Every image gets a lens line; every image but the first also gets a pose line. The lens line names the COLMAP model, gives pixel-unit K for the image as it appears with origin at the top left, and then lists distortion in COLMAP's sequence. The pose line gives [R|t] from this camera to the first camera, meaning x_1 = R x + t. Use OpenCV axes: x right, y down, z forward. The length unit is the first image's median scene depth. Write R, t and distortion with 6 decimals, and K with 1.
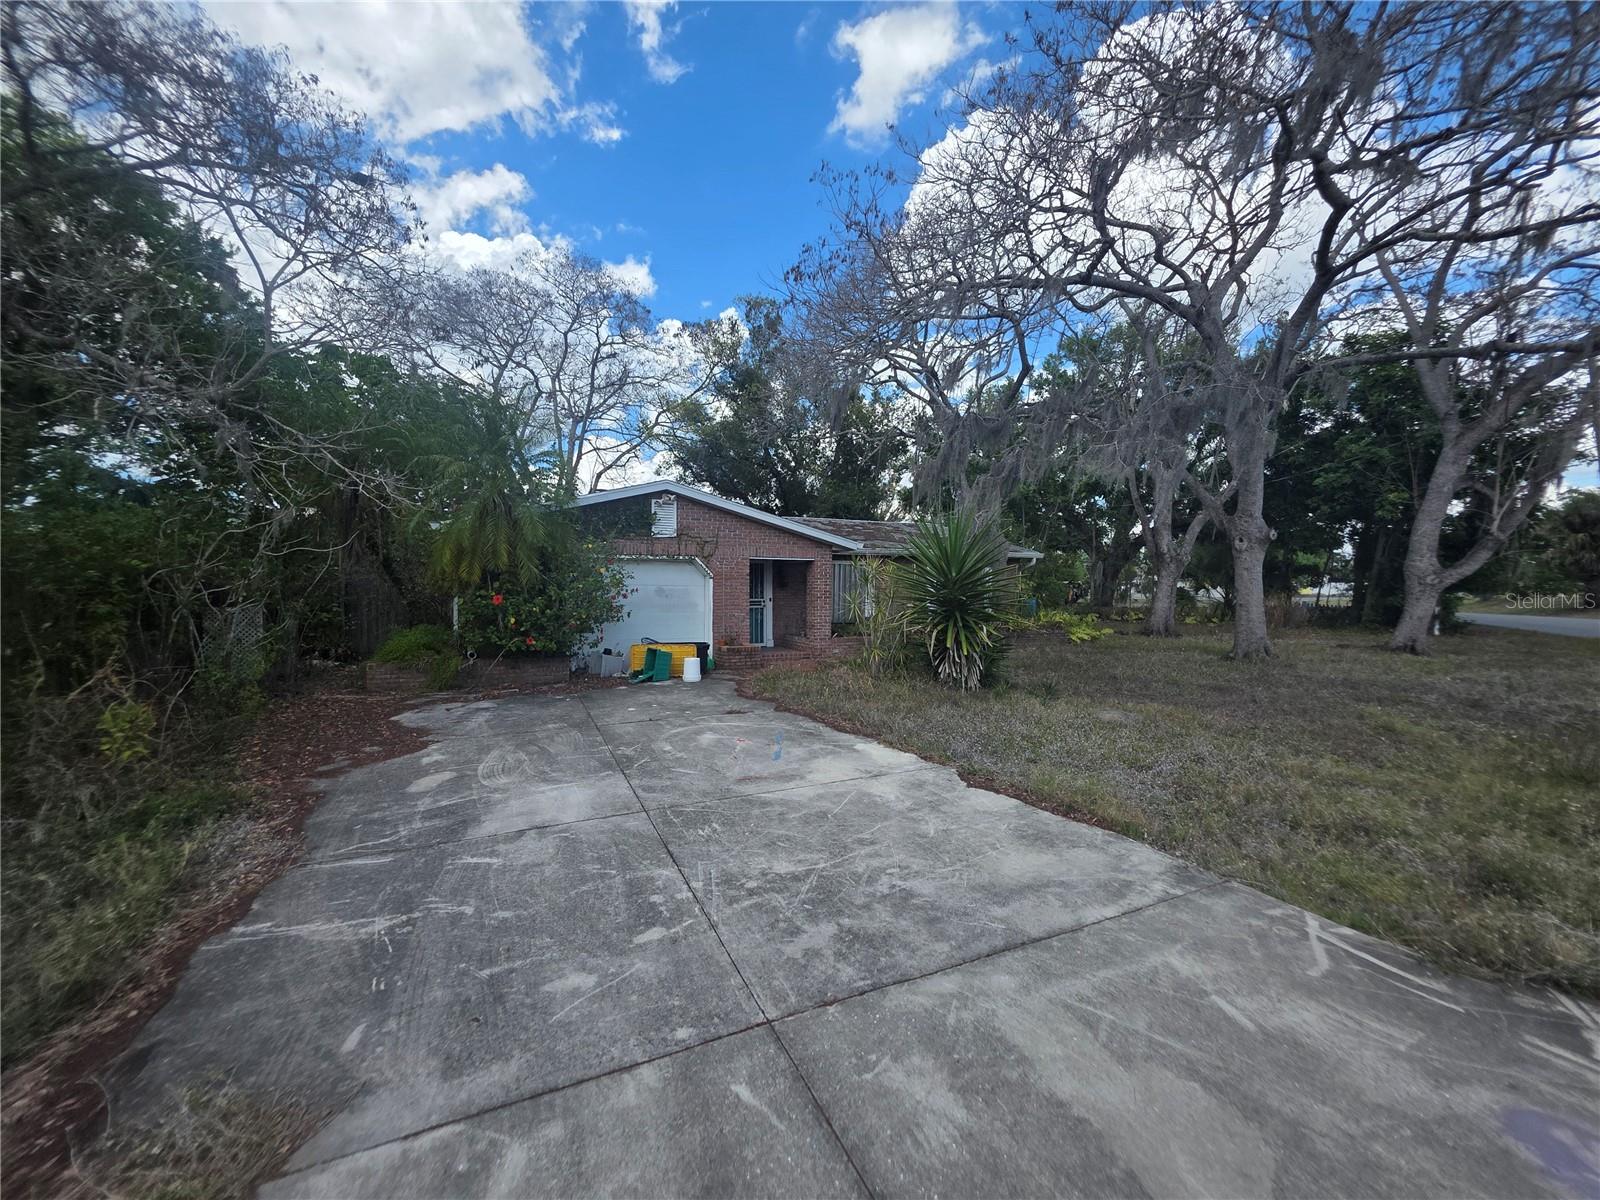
lens RADIAL K [[640.4, 0, 798.9], [0, 640.4, 600.6], [0, 0, 1]] dist [-0.003425, 0.000152]
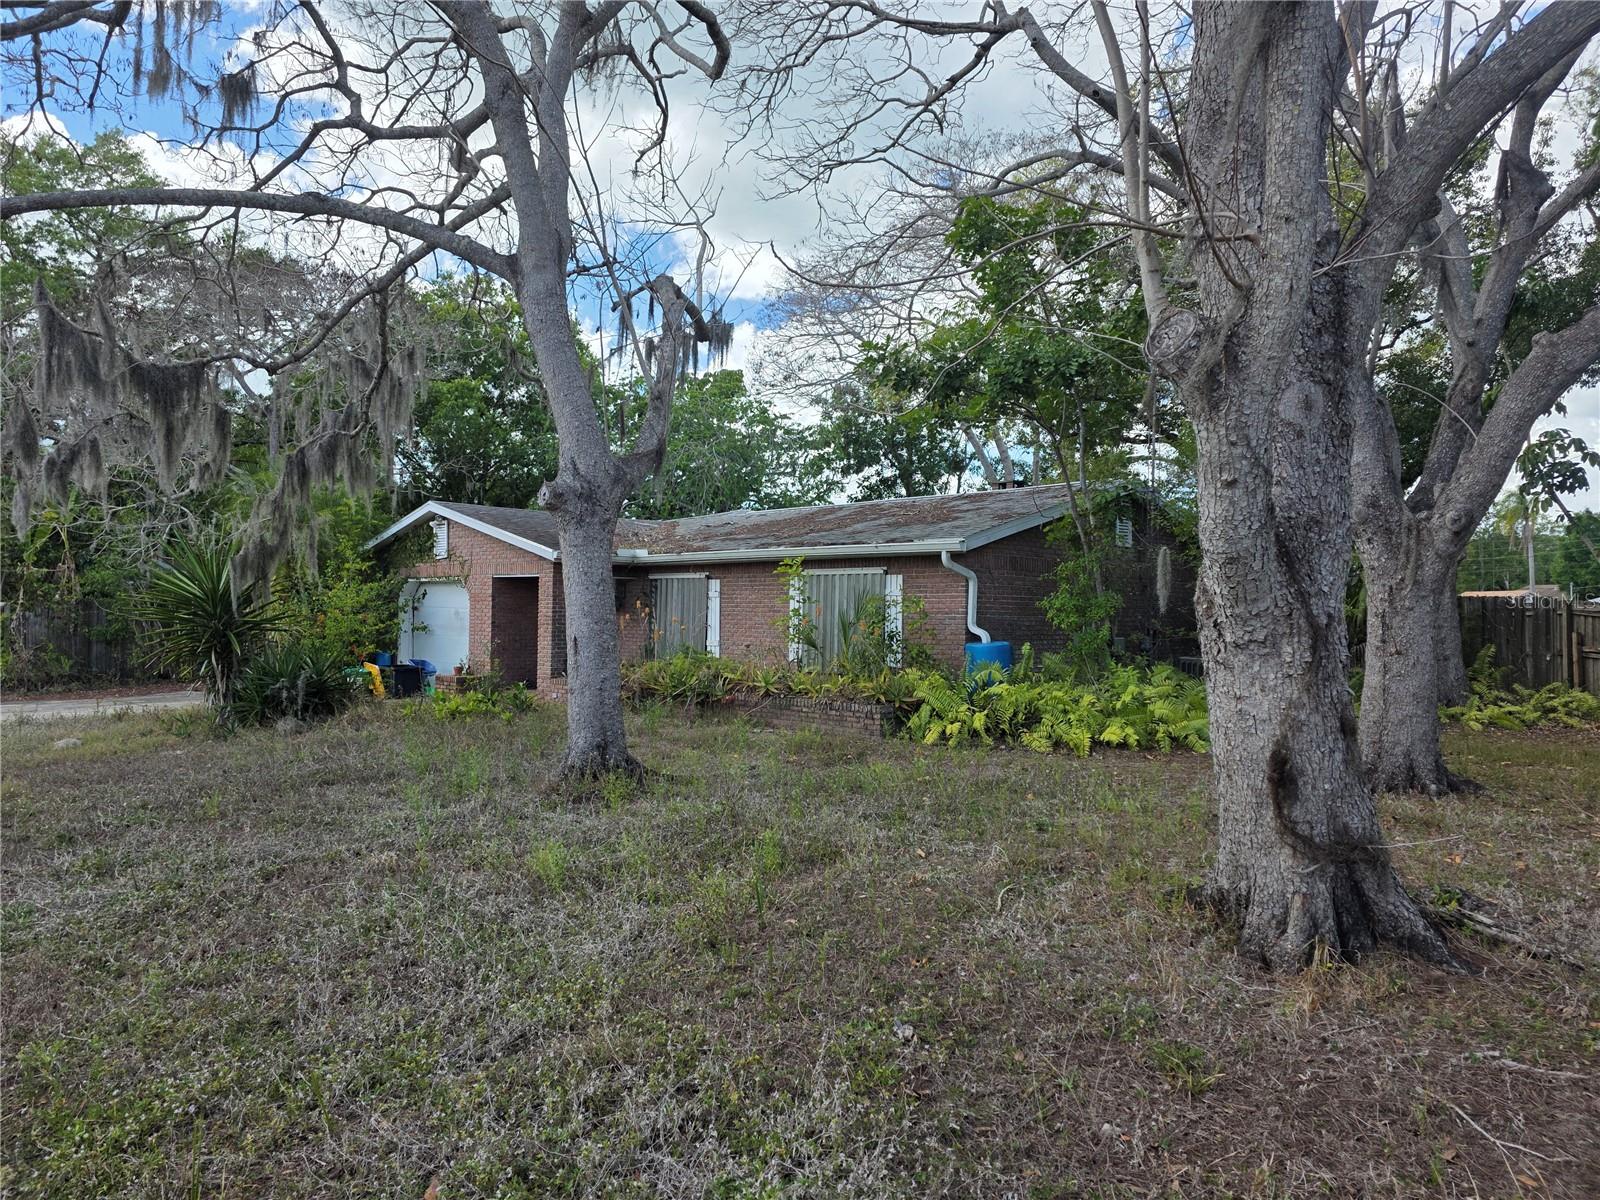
lens RADIAL K [[1066.6, 0, 792.5], [0, 1066.6, 591.4], [0, 0, 1]] dist [0.050746, -0.039942]
pose [[0.372892, -0.007362, -0.927846, 1.488143], [-0.021663, 0.999627, -0.016637, -0.032351], [0.927622, 0.026304, 0.372593, 0.872583]]
